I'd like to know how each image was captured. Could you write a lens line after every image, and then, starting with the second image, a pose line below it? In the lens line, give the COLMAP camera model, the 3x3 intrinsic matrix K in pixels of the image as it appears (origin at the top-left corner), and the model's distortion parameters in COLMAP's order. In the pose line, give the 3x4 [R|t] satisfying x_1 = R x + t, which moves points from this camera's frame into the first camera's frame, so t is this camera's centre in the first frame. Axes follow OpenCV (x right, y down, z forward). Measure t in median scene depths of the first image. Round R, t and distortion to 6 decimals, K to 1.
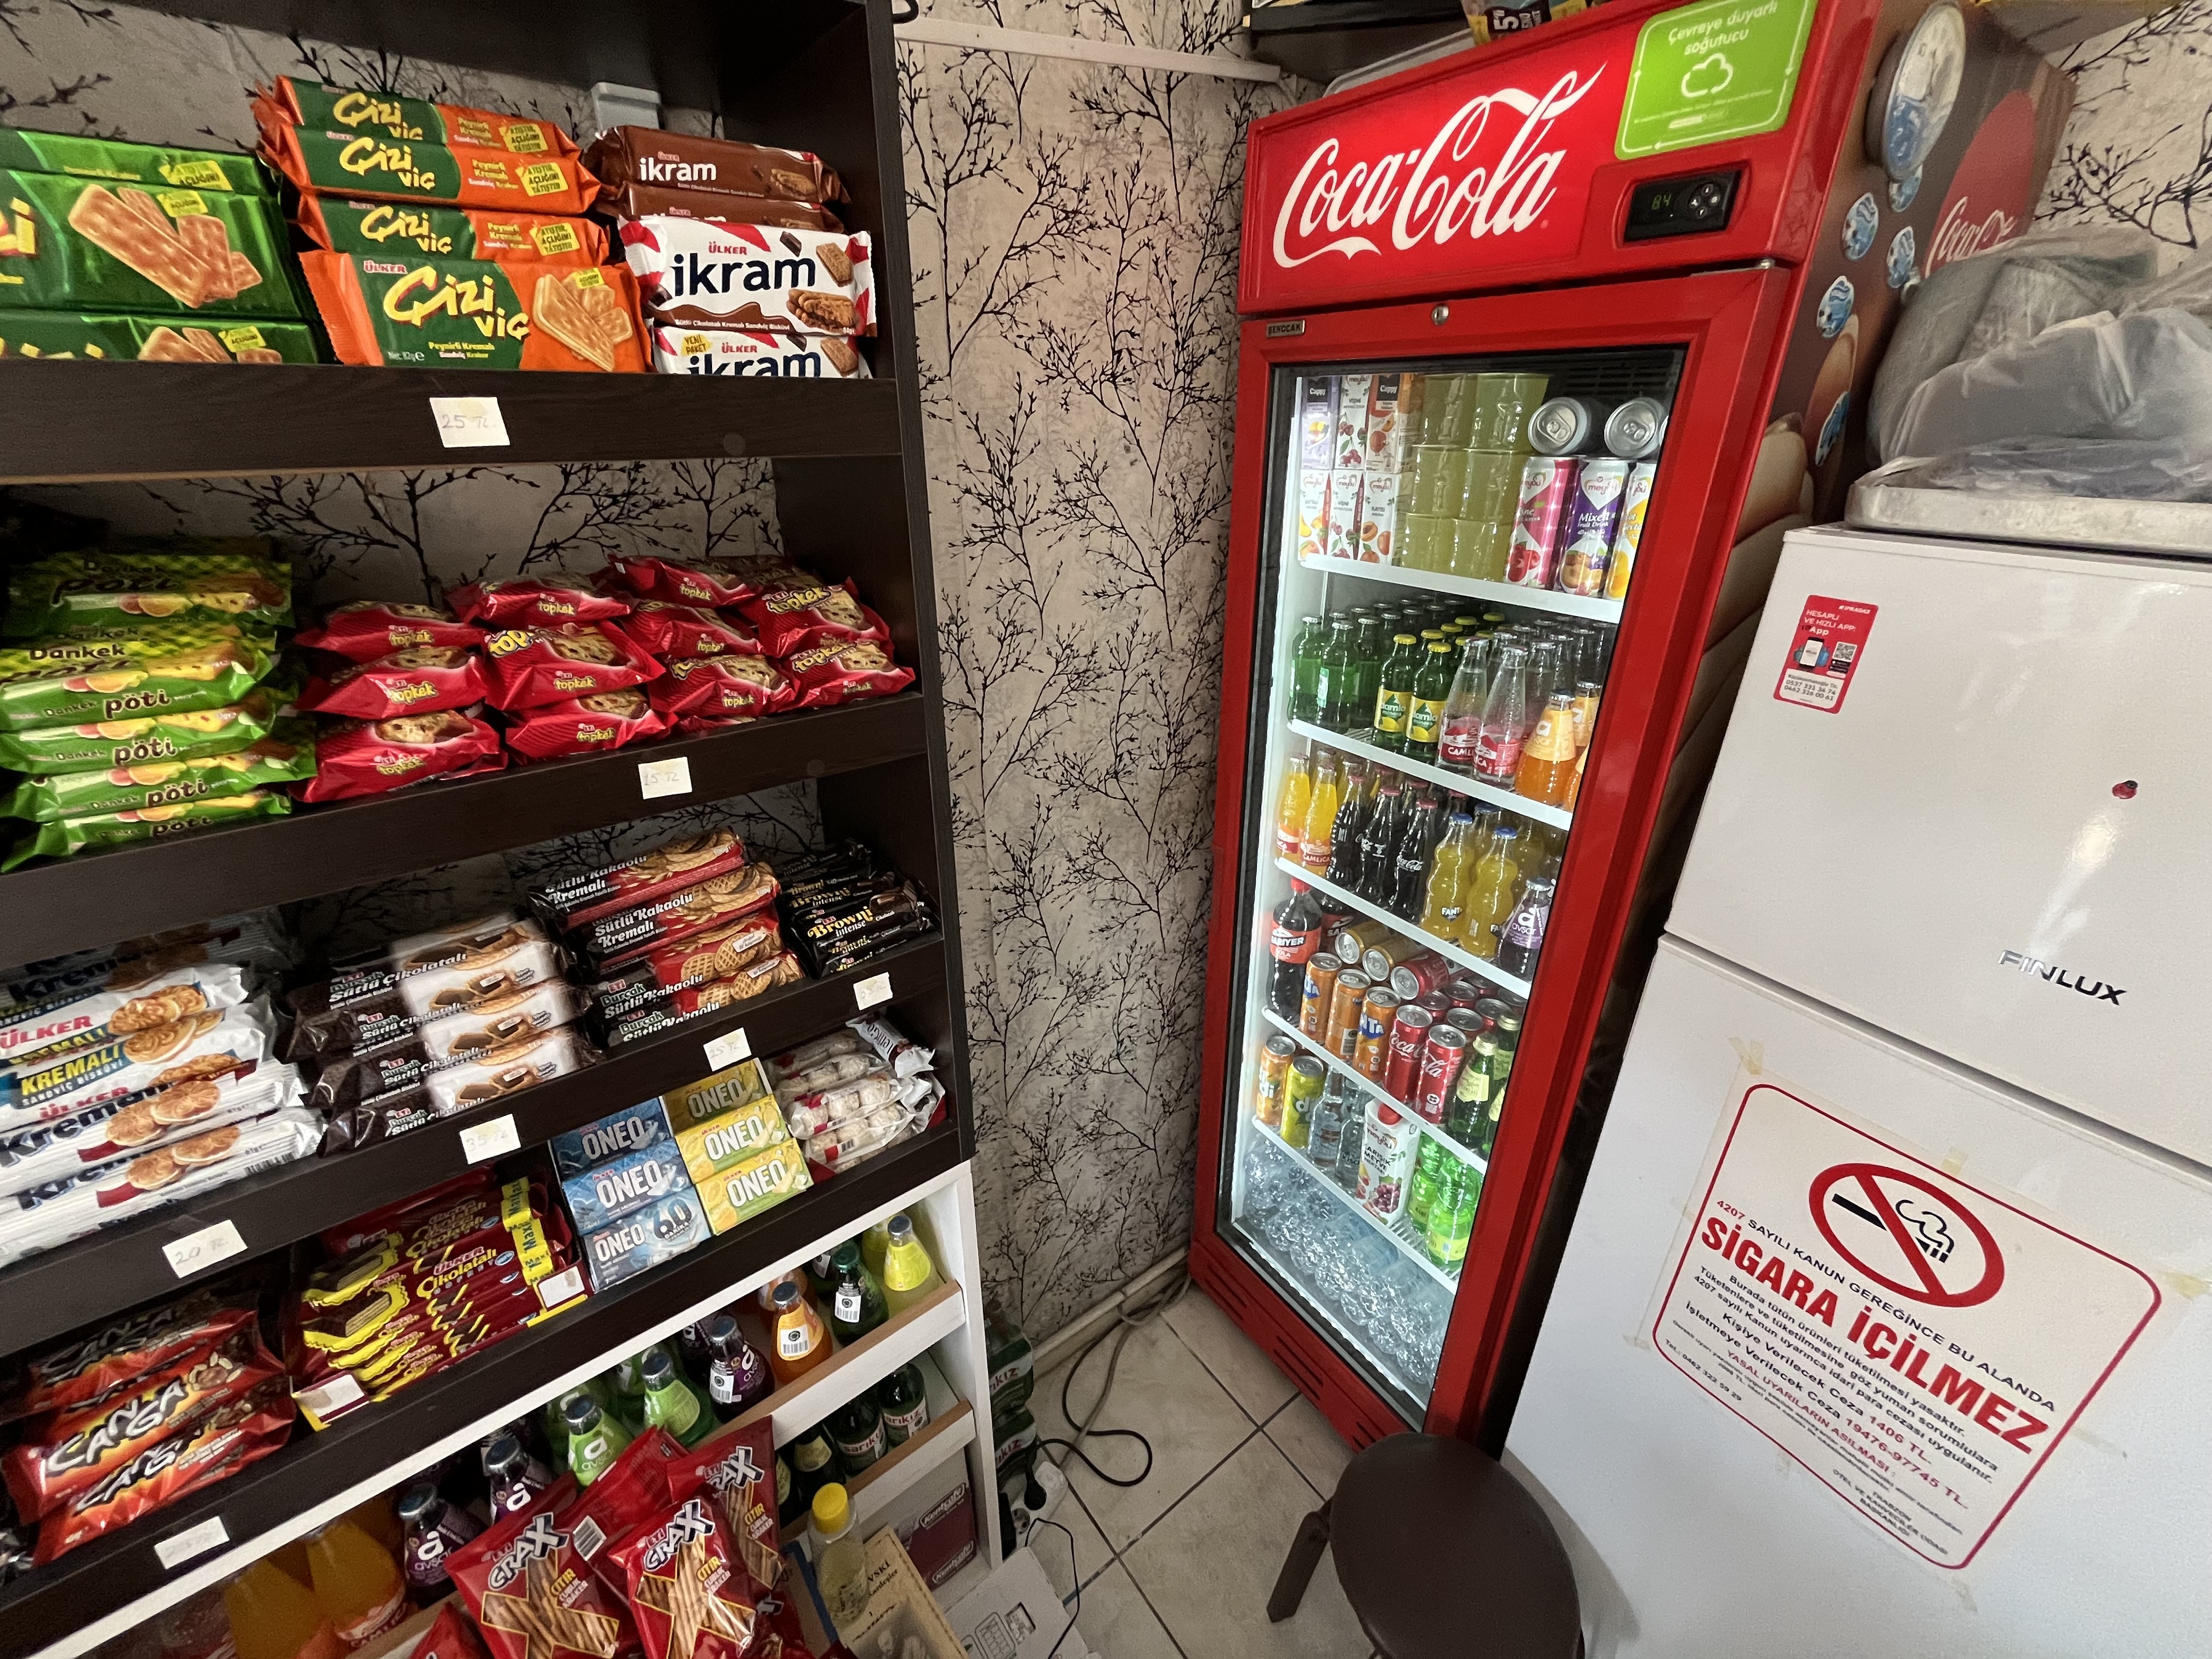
lens RADIAL K [[890.0, 0, 1101.6], [0, 890.0, 824.8], [0, 0, 1]] dist [-0.002364, -0.000713]
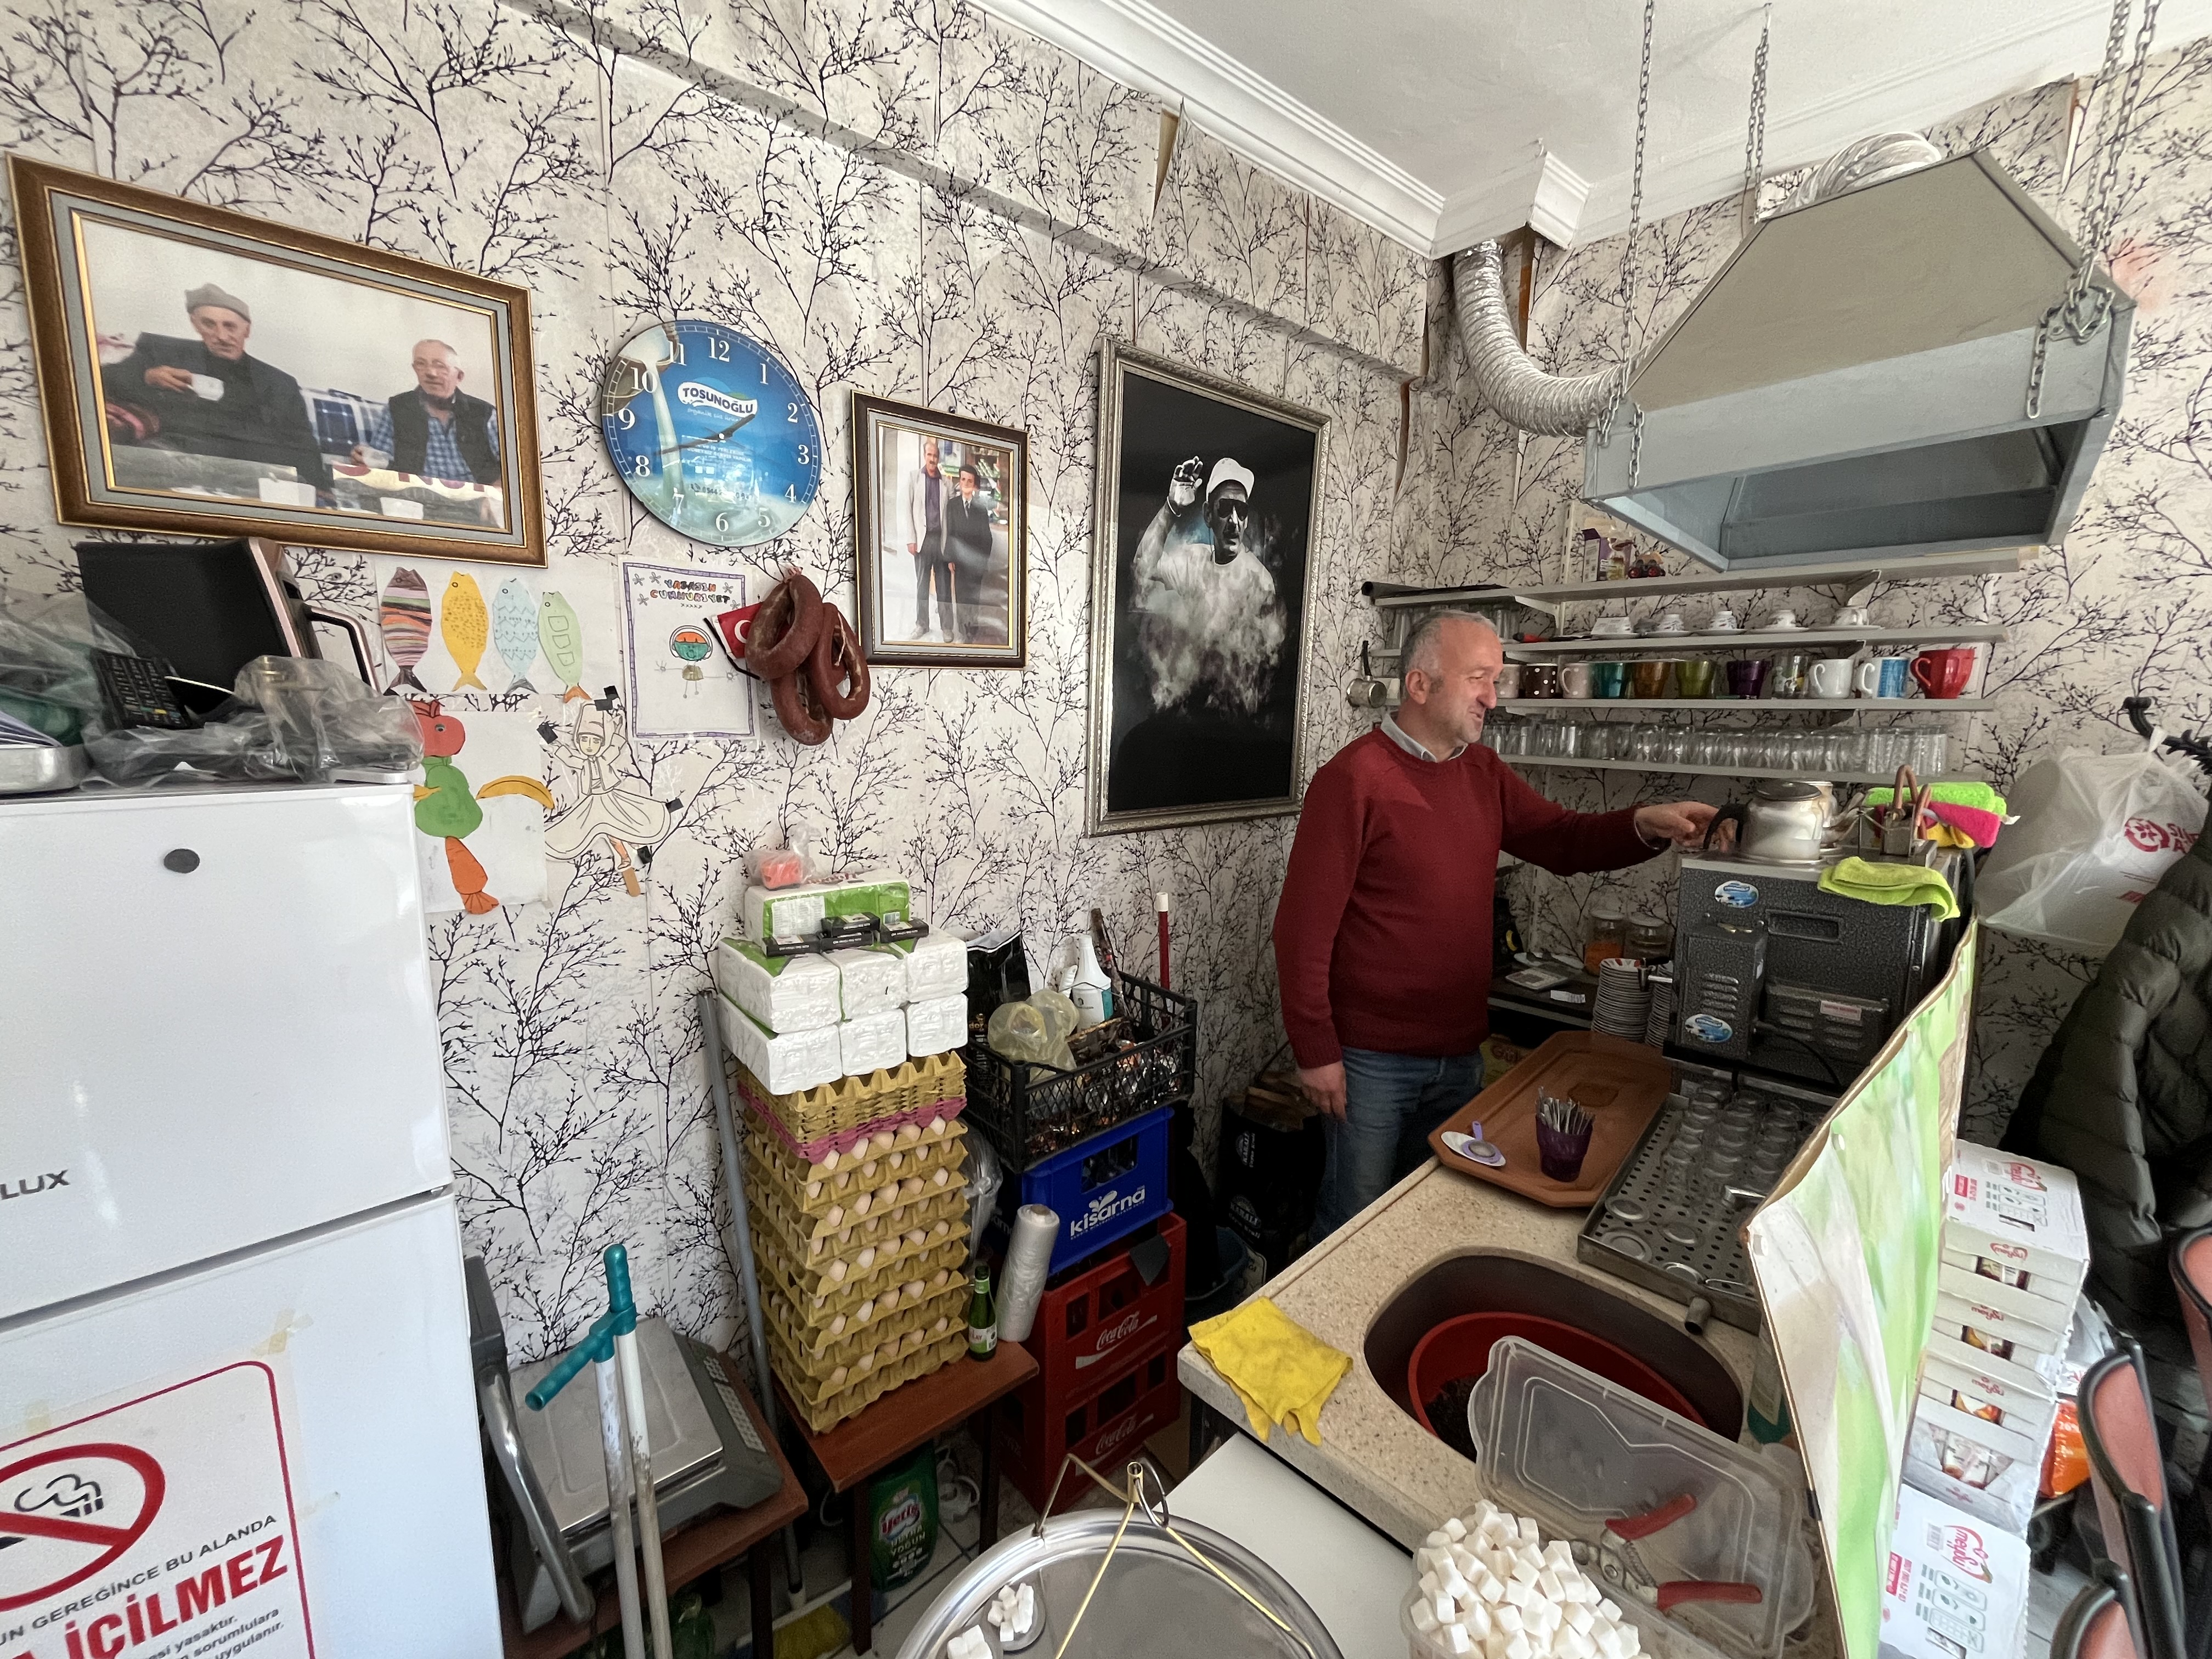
lens RADIAL K [[890.0, 0, 1101.6], [0, 890.0, 824.8], [0, 0, 1]] dist [-0.002364, -0.000713]
pose [[-0.118832, -0.141840, 0.982731, 0.004593], [0.412881, 0.893058, 0.178822, 0.112547], [-0.903000, 0.427001, -0.047561, -0.215292]]
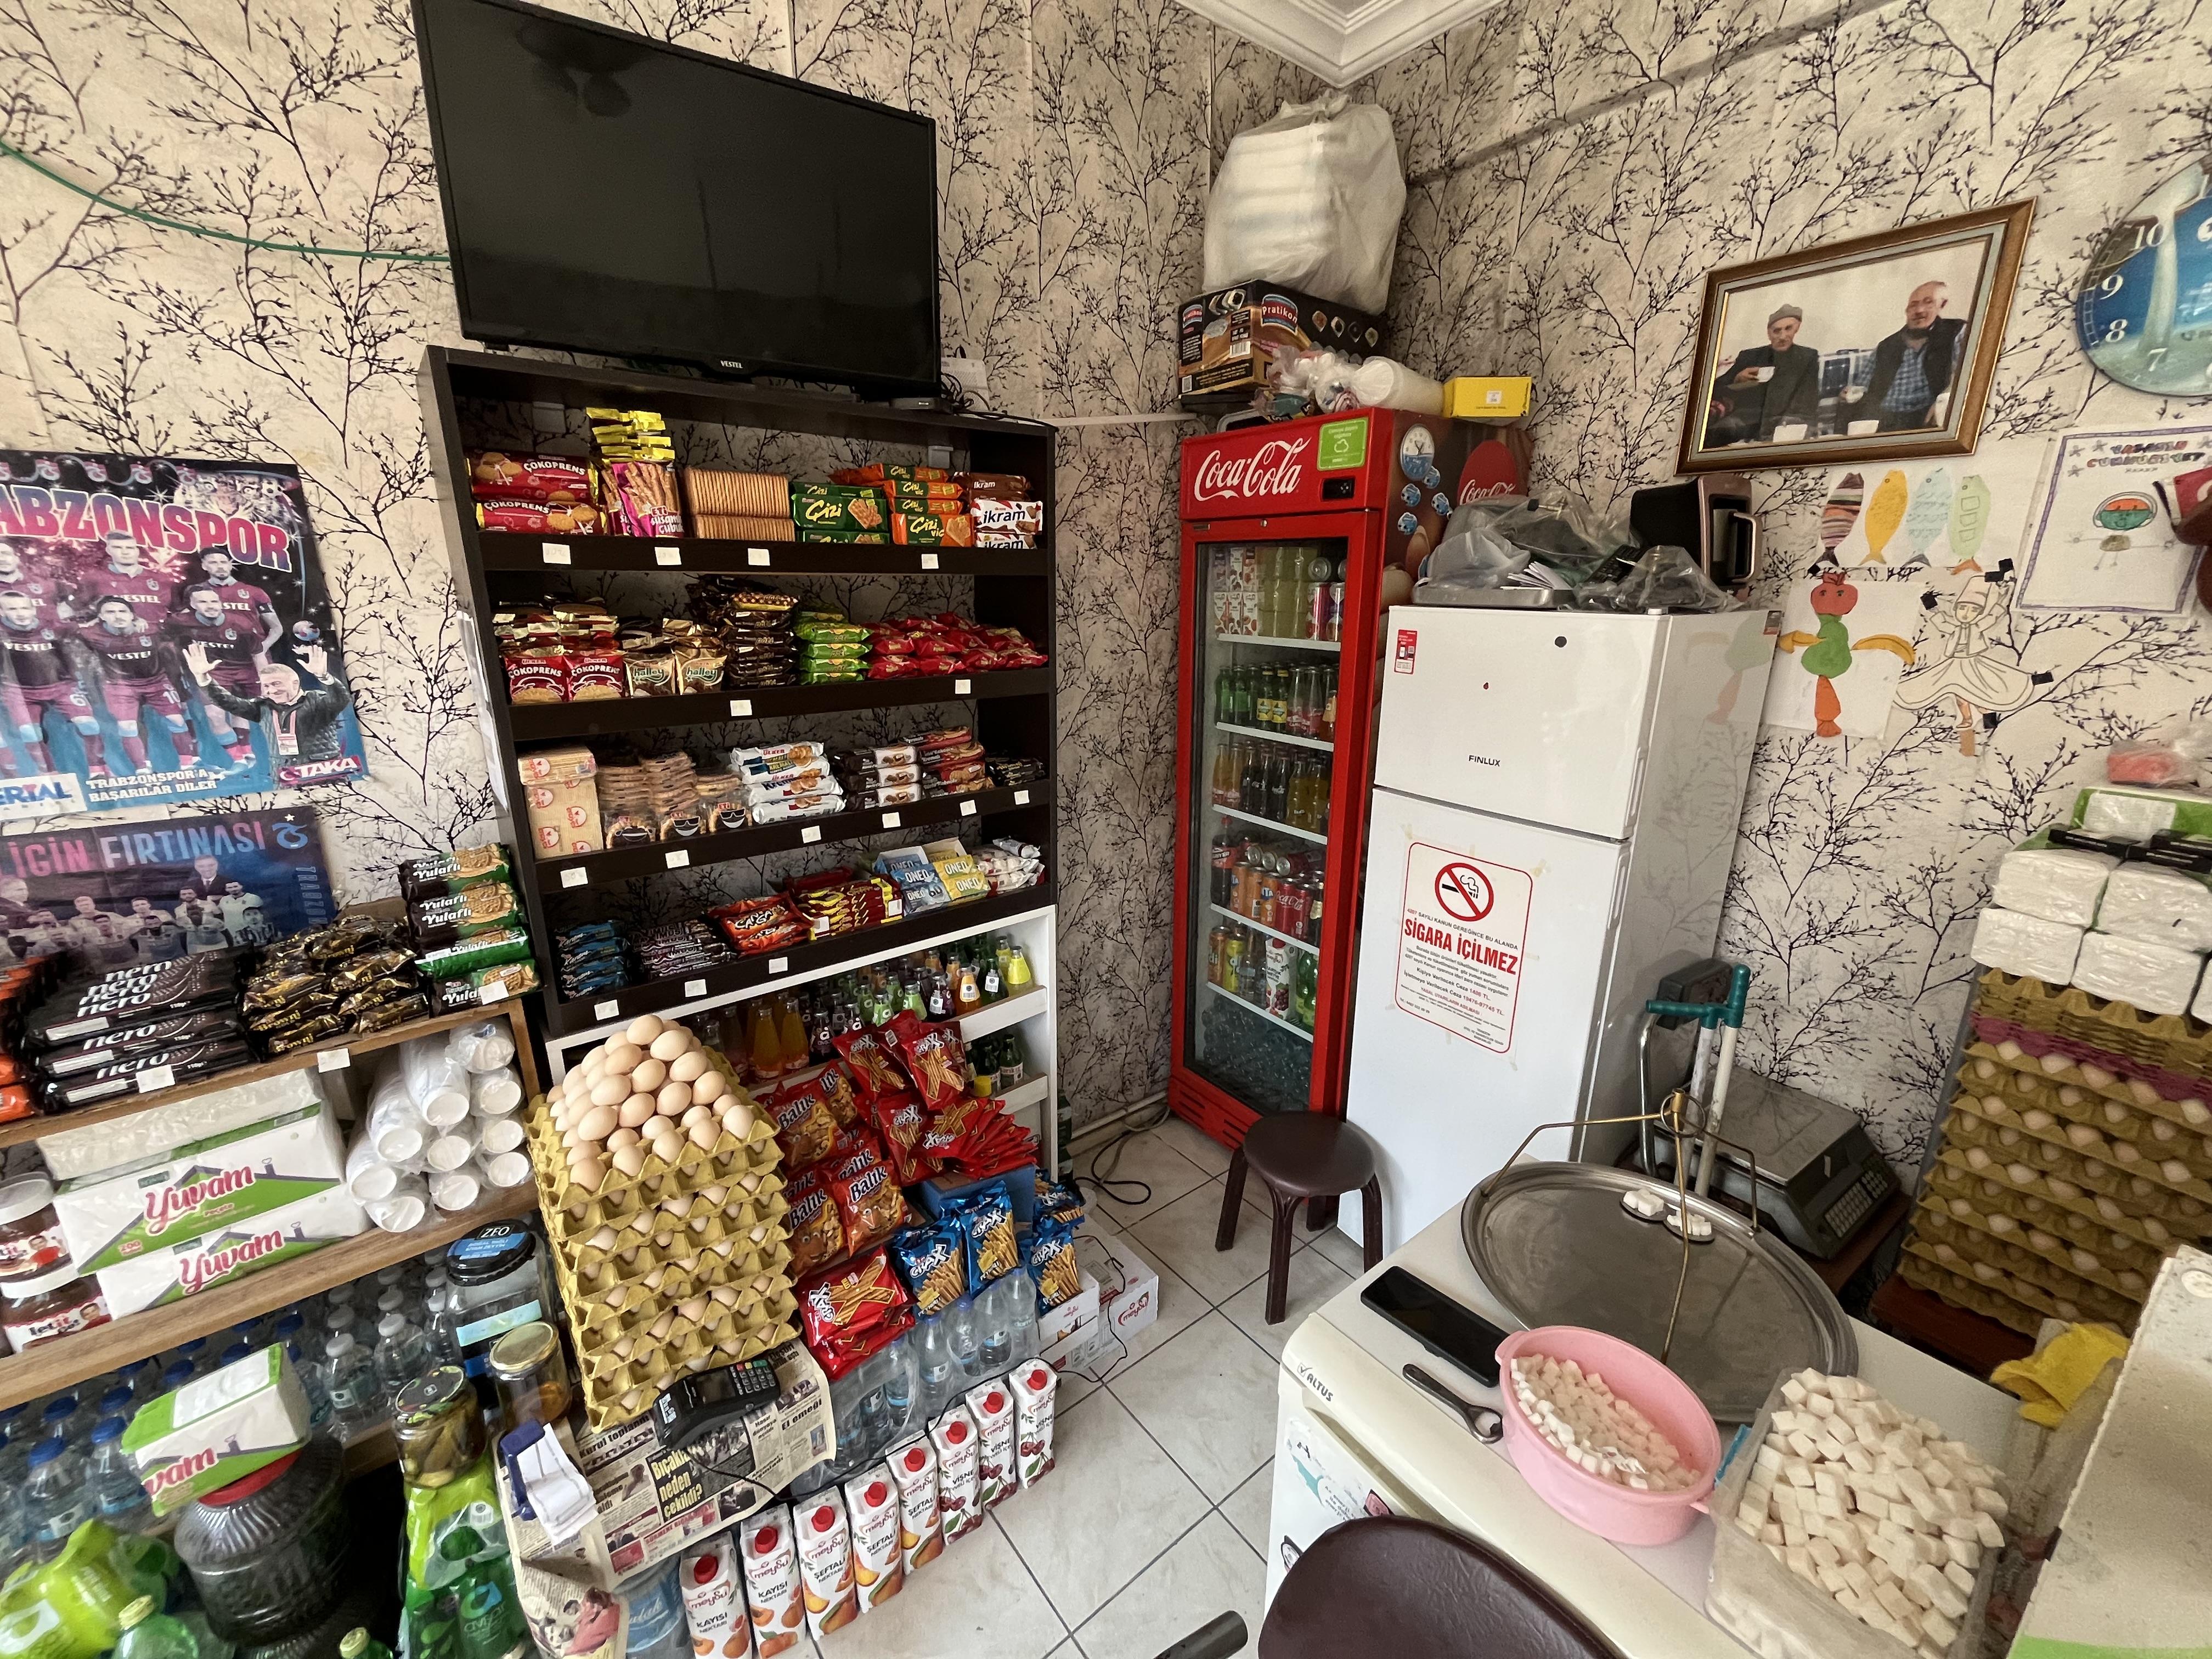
lens RADIAL K [[890.0, 0, 1101.6], [0, 890.0, 824.8], [0, 0, 1]] dist [-0.002364, -0.000713]
pose [[0.999842, -0.002174, 0.017616, -0.095502], [0.004989, 0.986880, -0.161376, 0.658881], [-0.017034, 0.161438, 0.986736, -1.327027]]
